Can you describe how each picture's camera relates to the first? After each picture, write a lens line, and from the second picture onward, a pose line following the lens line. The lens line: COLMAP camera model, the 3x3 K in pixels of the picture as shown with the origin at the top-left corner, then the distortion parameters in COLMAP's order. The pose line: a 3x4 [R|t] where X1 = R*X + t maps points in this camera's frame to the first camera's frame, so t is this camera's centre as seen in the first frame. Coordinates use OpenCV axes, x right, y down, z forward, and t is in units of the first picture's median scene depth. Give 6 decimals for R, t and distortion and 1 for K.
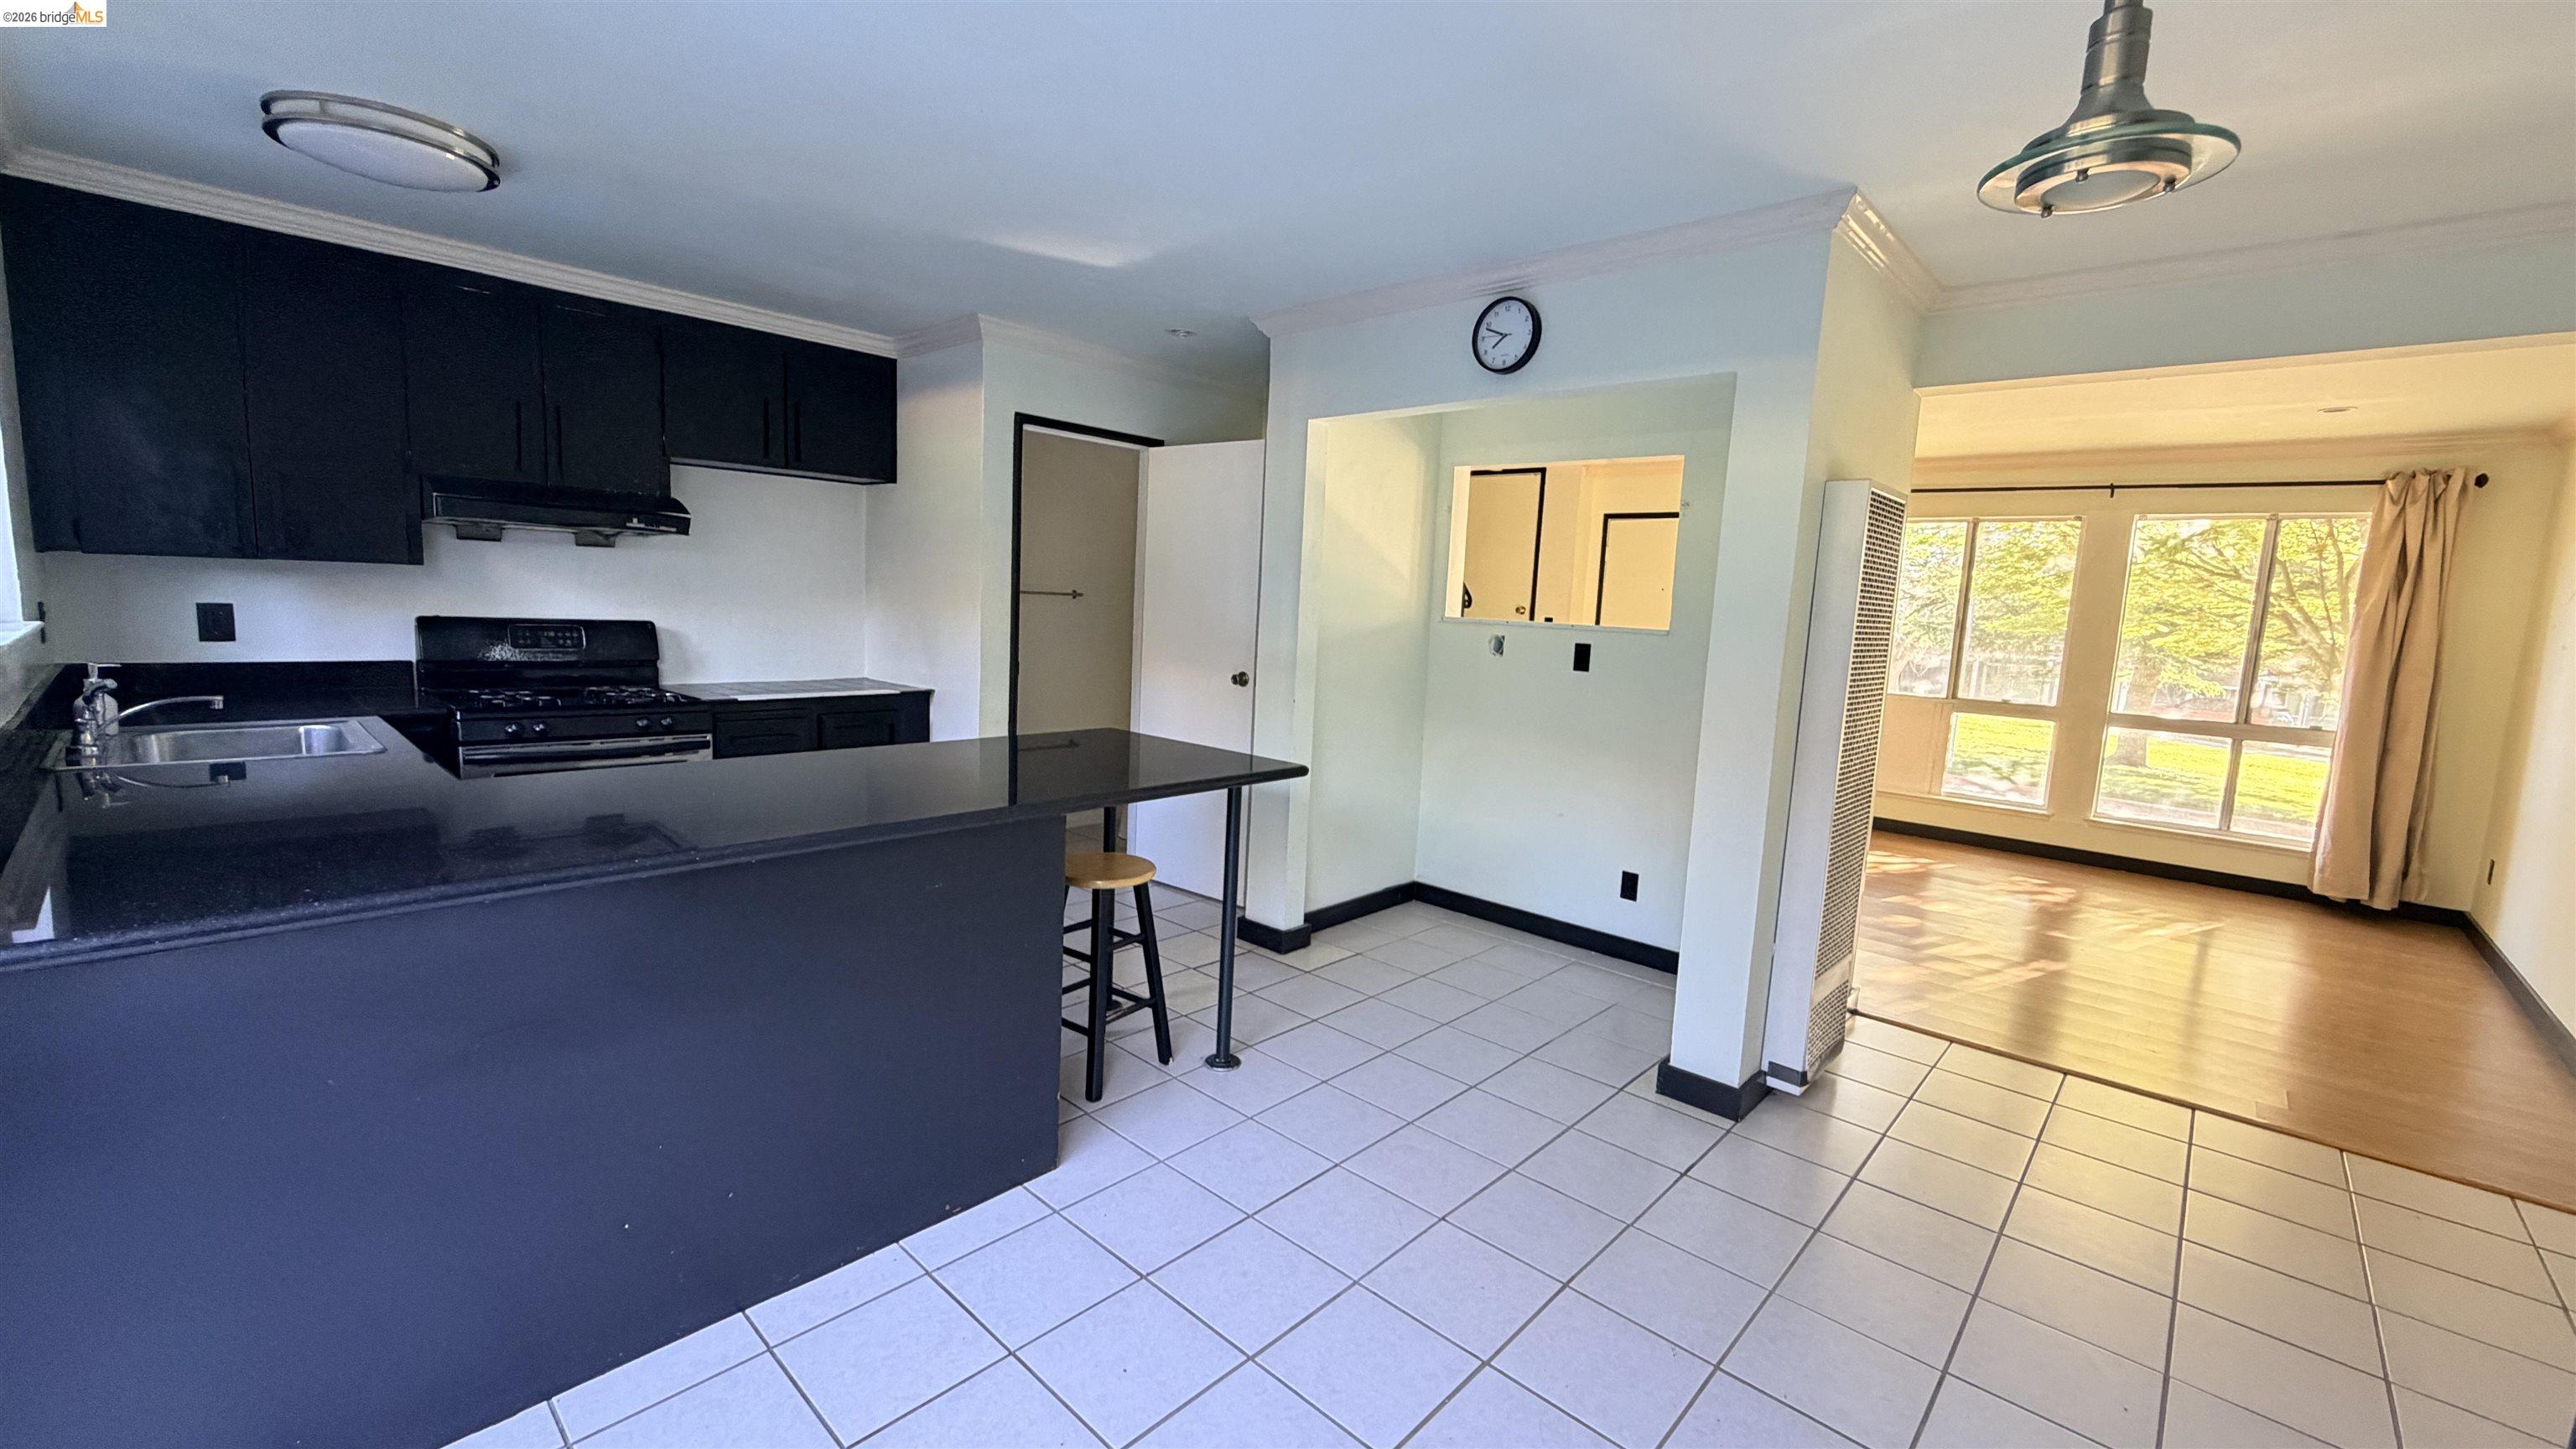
lens RADIAL K [[1024.3, 0, 1269.5], [0, 1024.3, 733.0], [0, 0, 1]] dist [-0.002202, 0.000640]
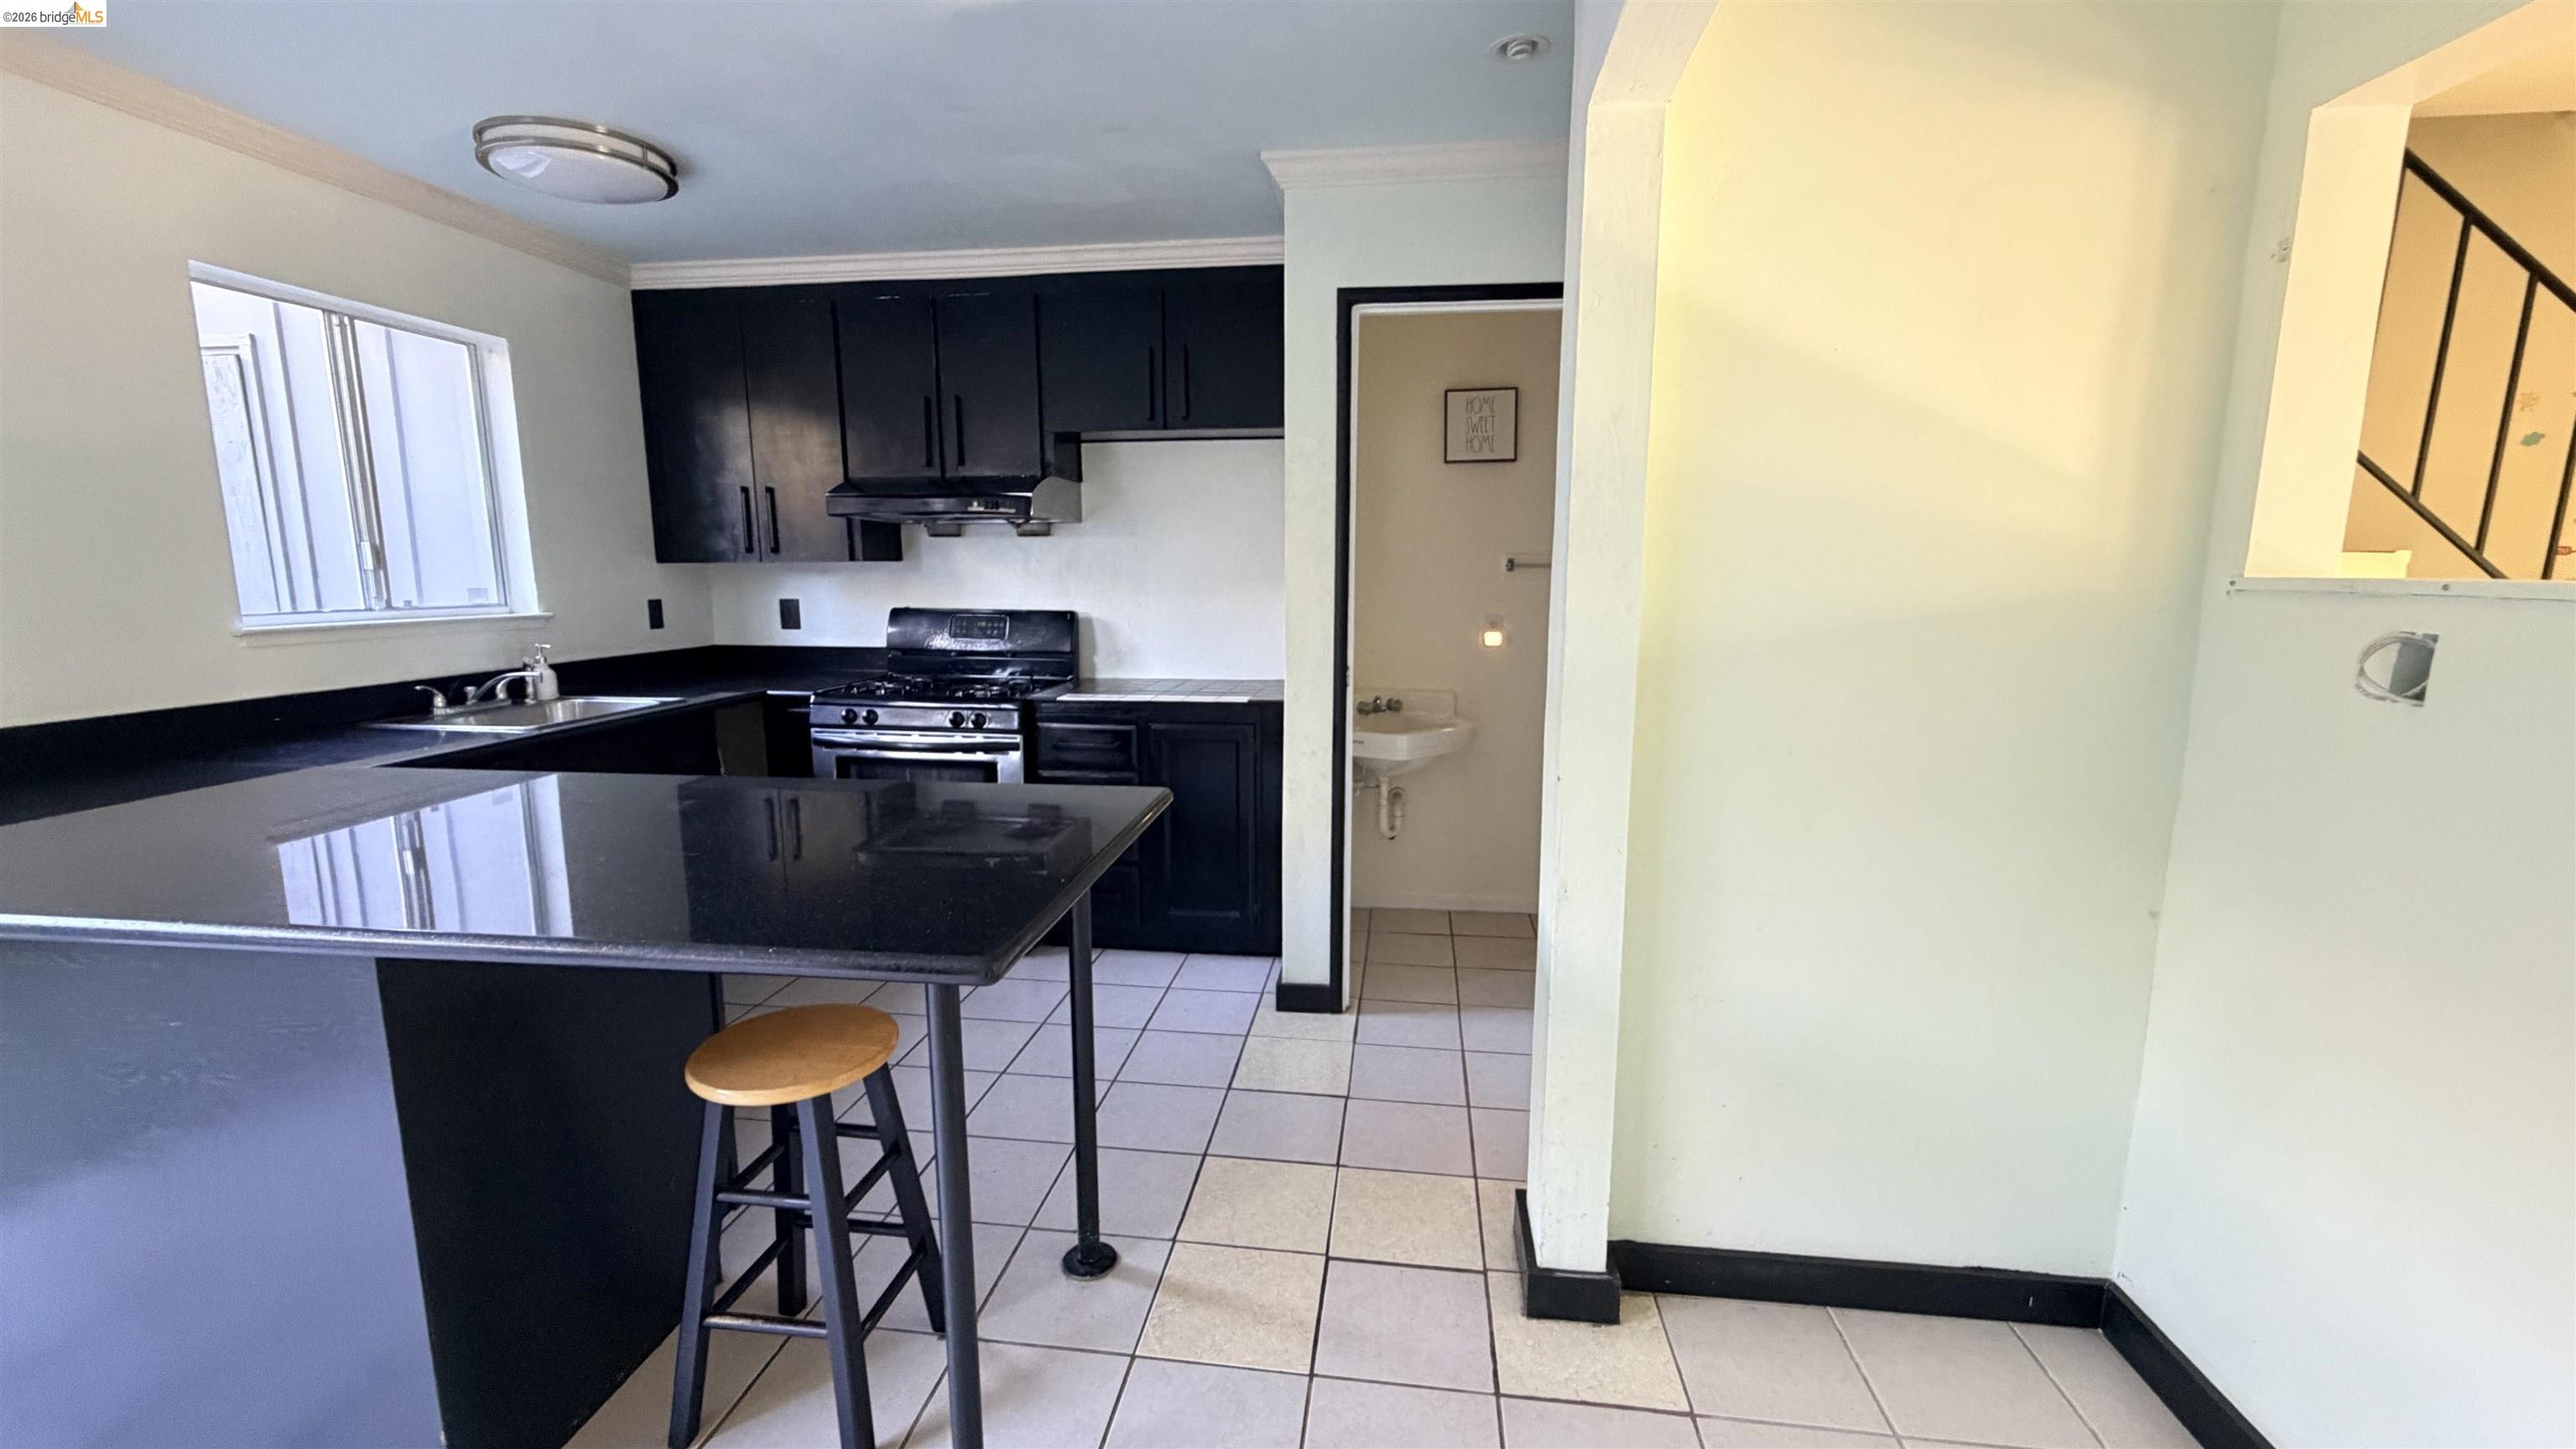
lens RADIAL K [[1024.3, 0, 1277.4], [0, 1024.3, 722.1], [0, 0, 1]] dist [-0.002202, 0.000640]
pose [[0.581558, 0.078050, -0.809752, 0.273158], [-0.082659, 0.995905, 0.036627, -0.053912], [0.809294, 0.045632, 0.585628, 0.568308]]
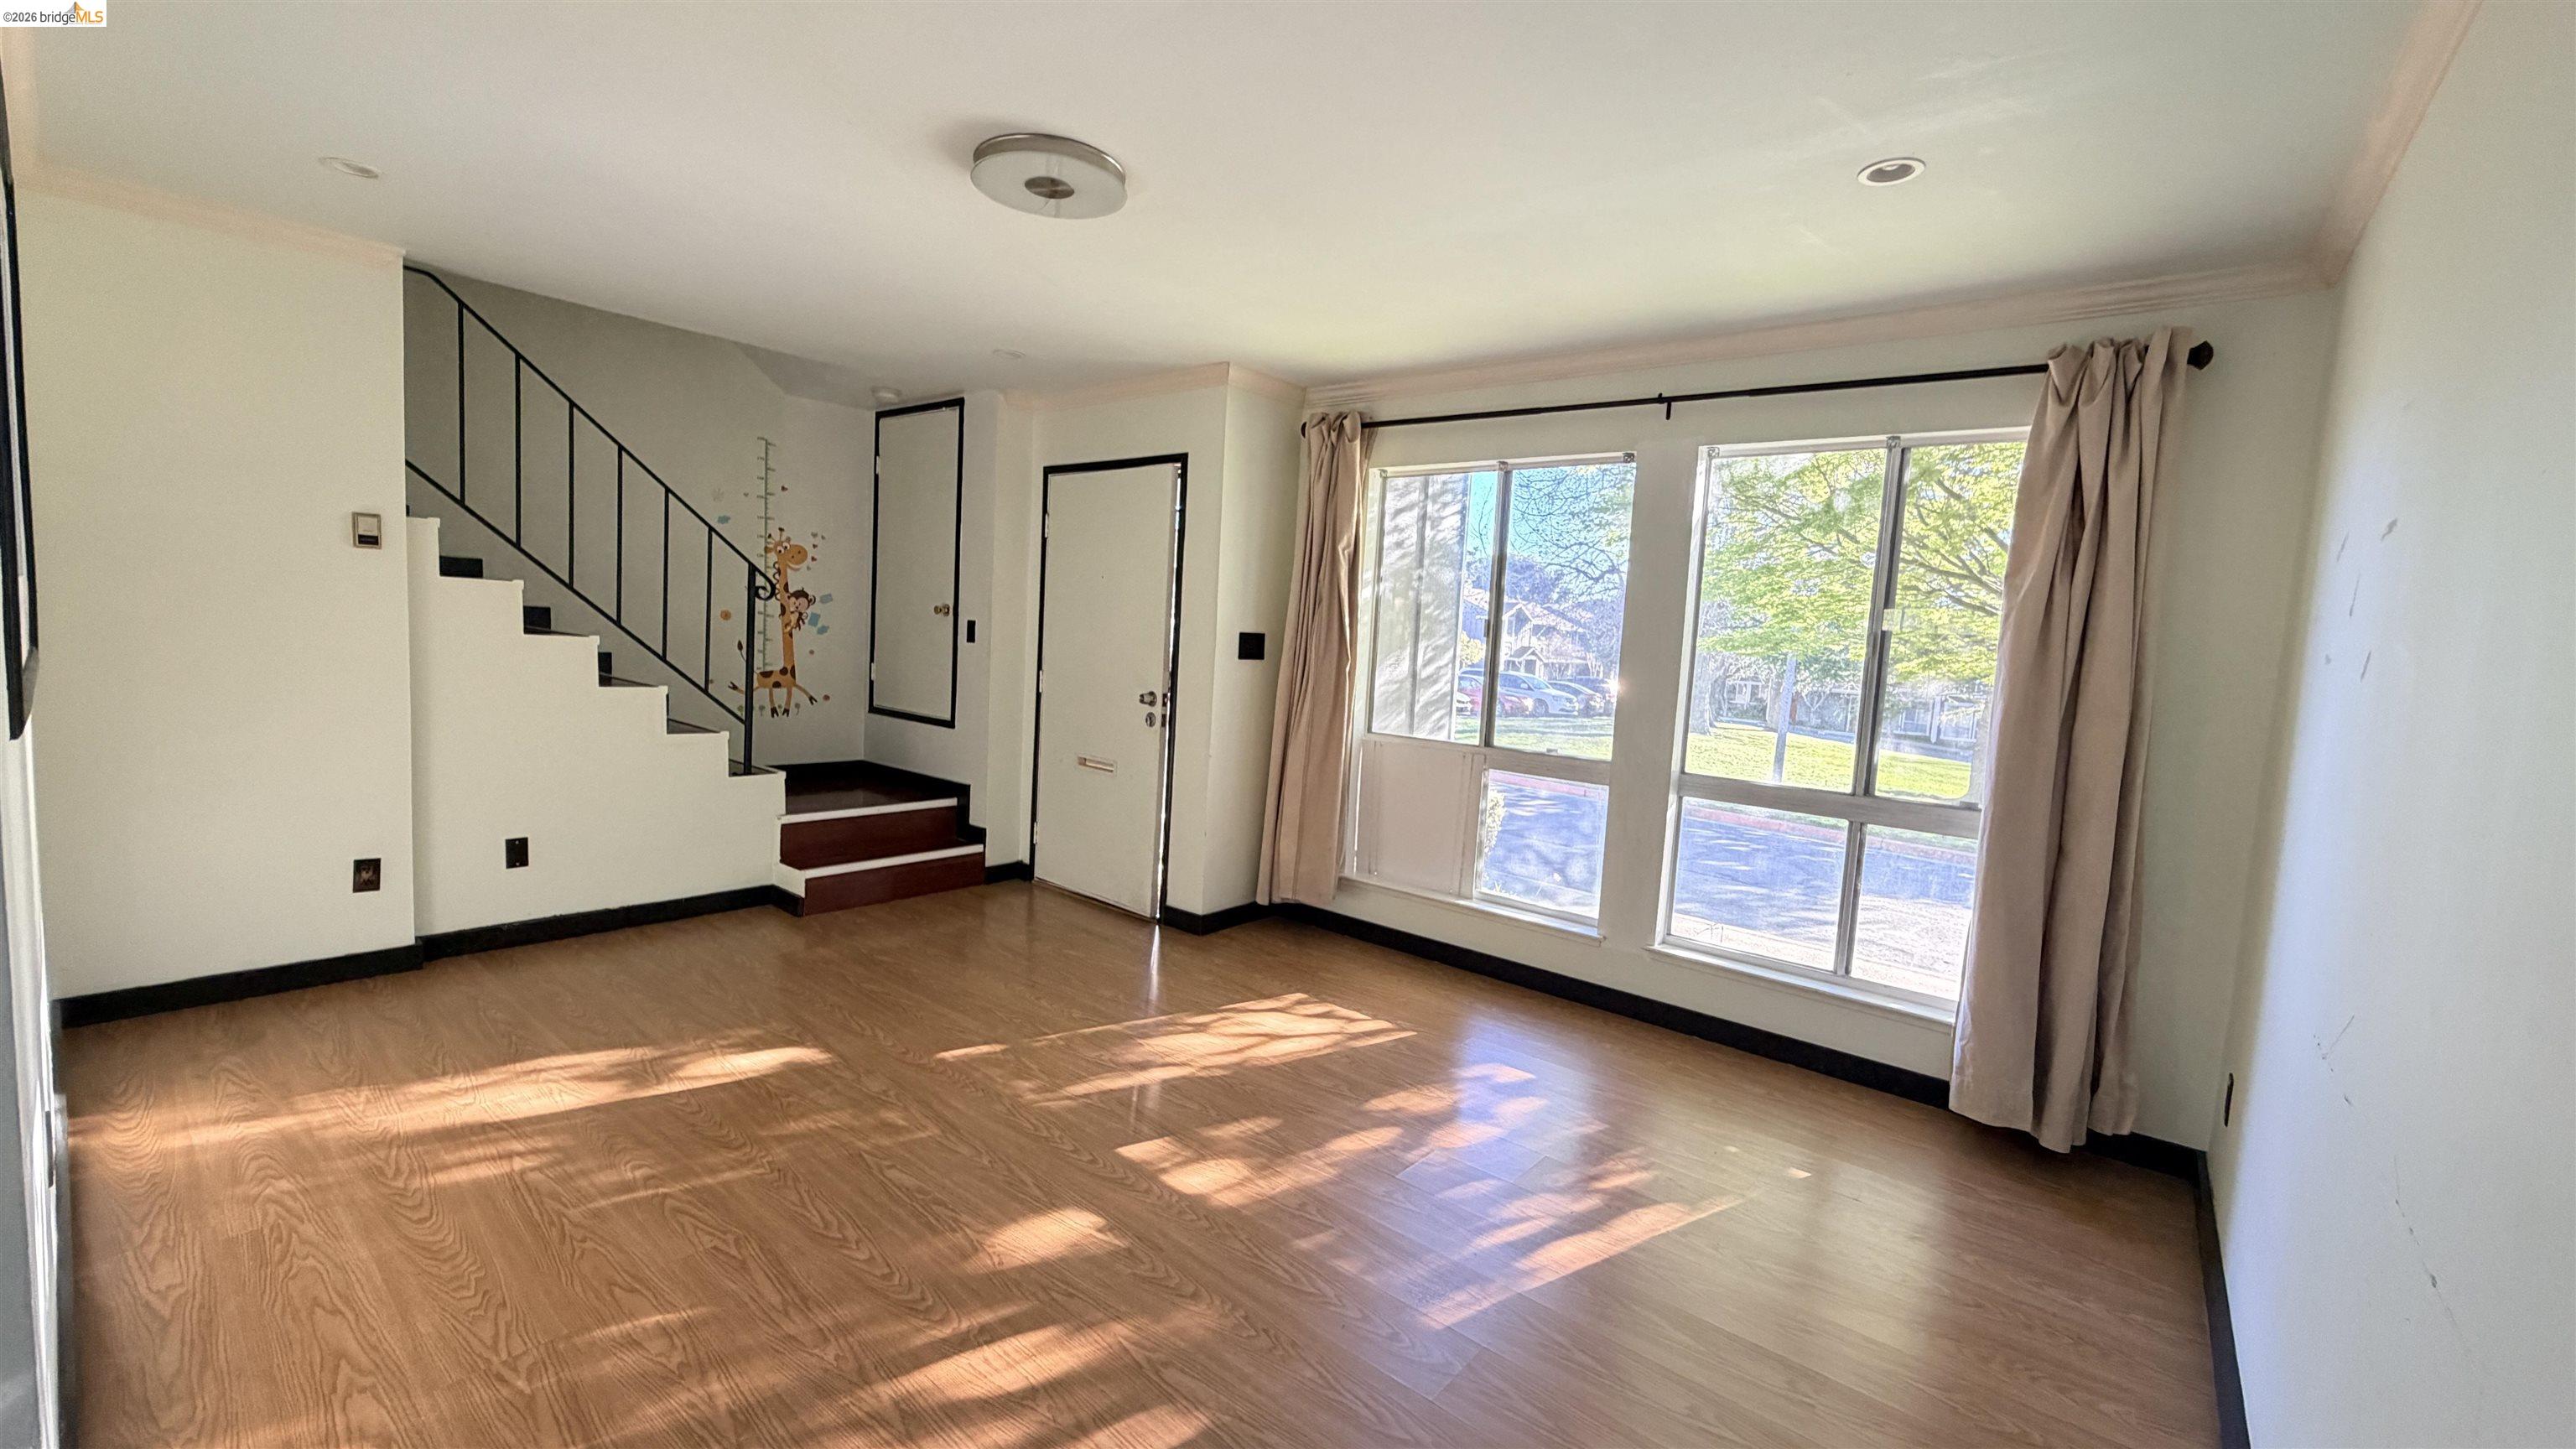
lens RADIAL K [[1024.3, 0, 1282.5], [0, 1024.3, 732.7], [0, 0, 1]] dist [-0.002202, 0.000640]
pose [[0.998096, 0.003457, 0.061579, 0.743220], [-0.001566, 0.999527, -0.030719, -0.033392], [-0.061656, 0.030564, 0.997629, 0.552137]]
